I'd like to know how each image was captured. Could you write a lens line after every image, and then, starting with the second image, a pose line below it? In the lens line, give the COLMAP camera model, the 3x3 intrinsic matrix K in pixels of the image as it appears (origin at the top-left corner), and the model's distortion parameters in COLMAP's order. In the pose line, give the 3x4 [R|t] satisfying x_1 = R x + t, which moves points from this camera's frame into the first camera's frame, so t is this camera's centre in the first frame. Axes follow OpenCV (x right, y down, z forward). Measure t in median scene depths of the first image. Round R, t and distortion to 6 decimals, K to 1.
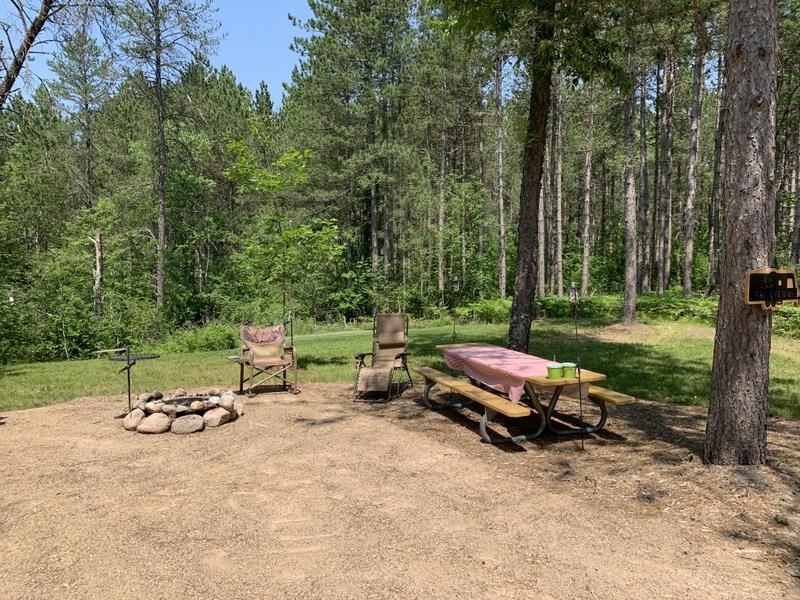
lens RADIAL K [[594.6, 0, 401.7], [0, 594.6, 300.2], [0, 0, 1]] dist [0.000537, -0.007771]
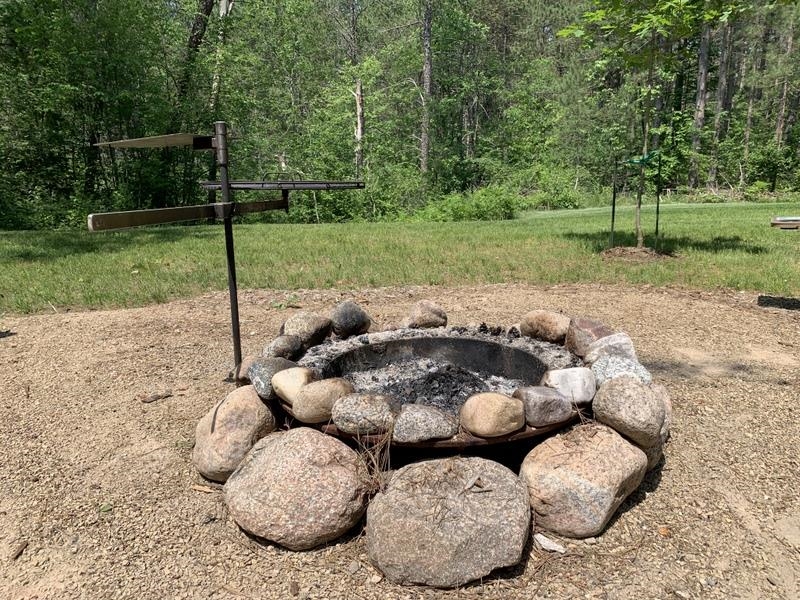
lens RADIAL K [[594.6, 0, 401.7], [0, 594.6, 300.2], [0, 0, 1]] dist [0.000537, -0.007771]
pose [[0.908774, 0.091316, -0.407174, -0.084567], [-0.009776, 0.980154, 0.197998, 0.029173], [0.417174, -0.175955, 0.891631, 0.234572]]
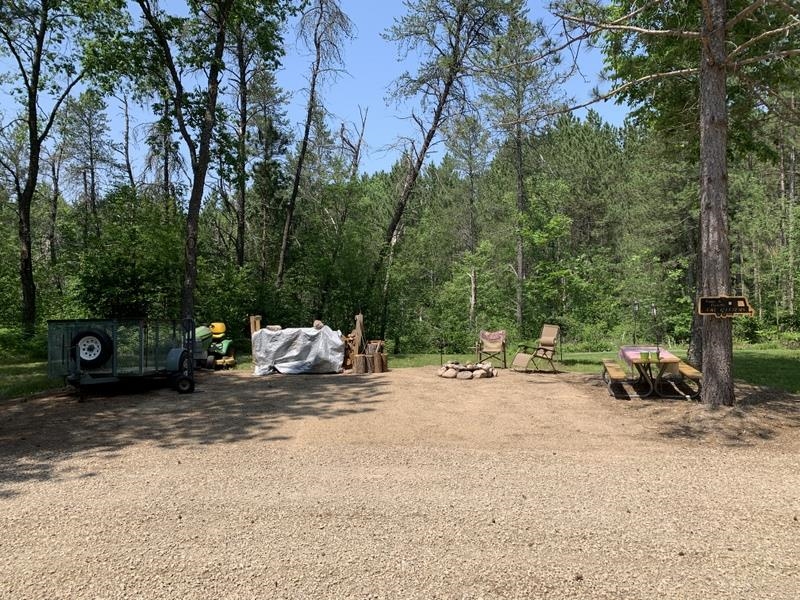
lens RADIAL K [[594.6, 0, 401.7], [0, 594.6, 300.2], [0, 0, 1]] dist [0.000537, -0.007771]
pose [[0.806807, -0.007546, -0.590767, 0.175225], [-0.019184, 0.999057, -0.038961, 0.011930], [0.590504, 0.042767, 0.805901, -0.195947]]
